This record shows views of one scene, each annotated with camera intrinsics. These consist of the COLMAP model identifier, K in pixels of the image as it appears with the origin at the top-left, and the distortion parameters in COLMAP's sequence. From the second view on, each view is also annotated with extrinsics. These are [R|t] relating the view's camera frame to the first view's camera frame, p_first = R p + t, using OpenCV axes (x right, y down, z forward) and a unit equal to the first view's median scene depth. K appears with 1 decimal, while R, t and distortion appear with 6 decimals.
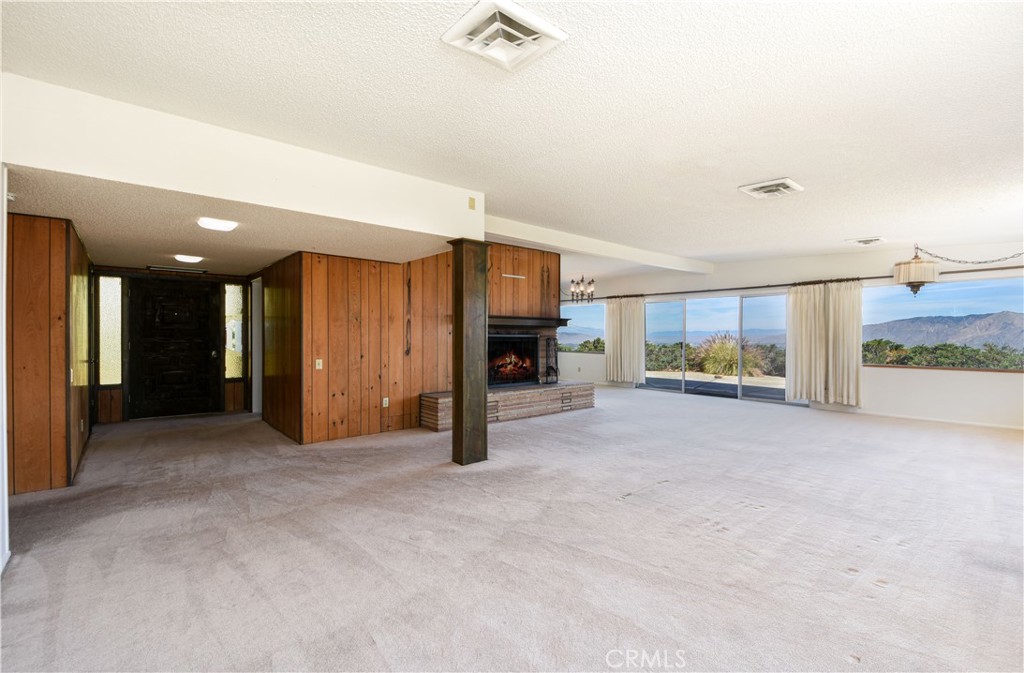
lens RADIAL K [[457.3, 0, 528.6], [0, 457.3, 338.1], [0, 0, 1]] dist [-0.001281, -0.000324]
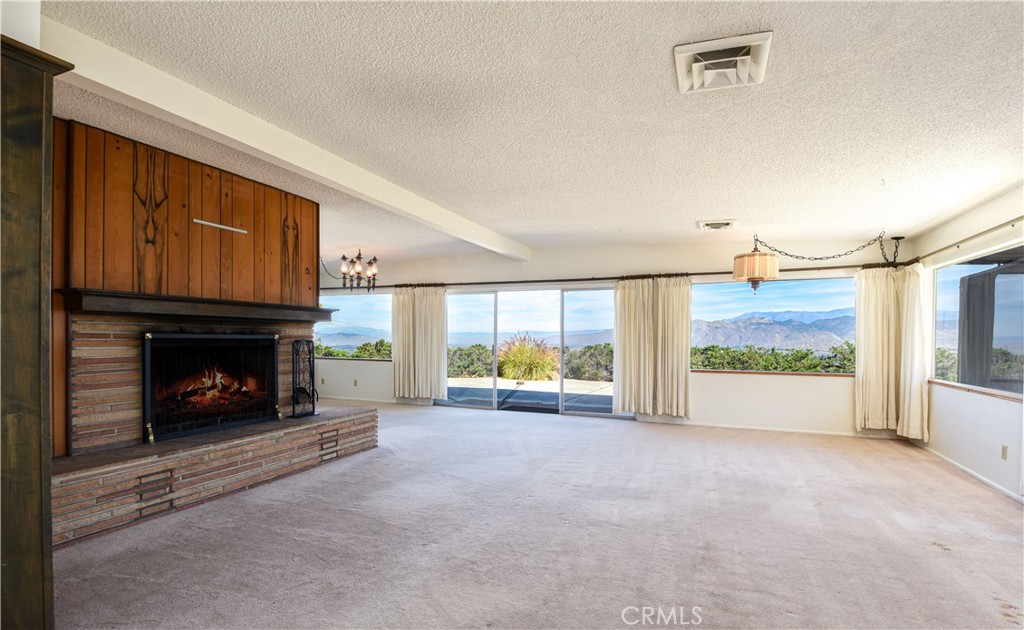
lens RADIAL K [[462.7, 0, 536.2], [0, 462.7, 341.7], [0, 0, 1]] dist [0.012247, -0.000285]
pose [[0.889237, -0.001094, 0.457446, 0.042662], [-0.001170, 0.999988, 0.004668, -0.001793], [-0.457445, -0.004686, 0.889225, 0.310439]]
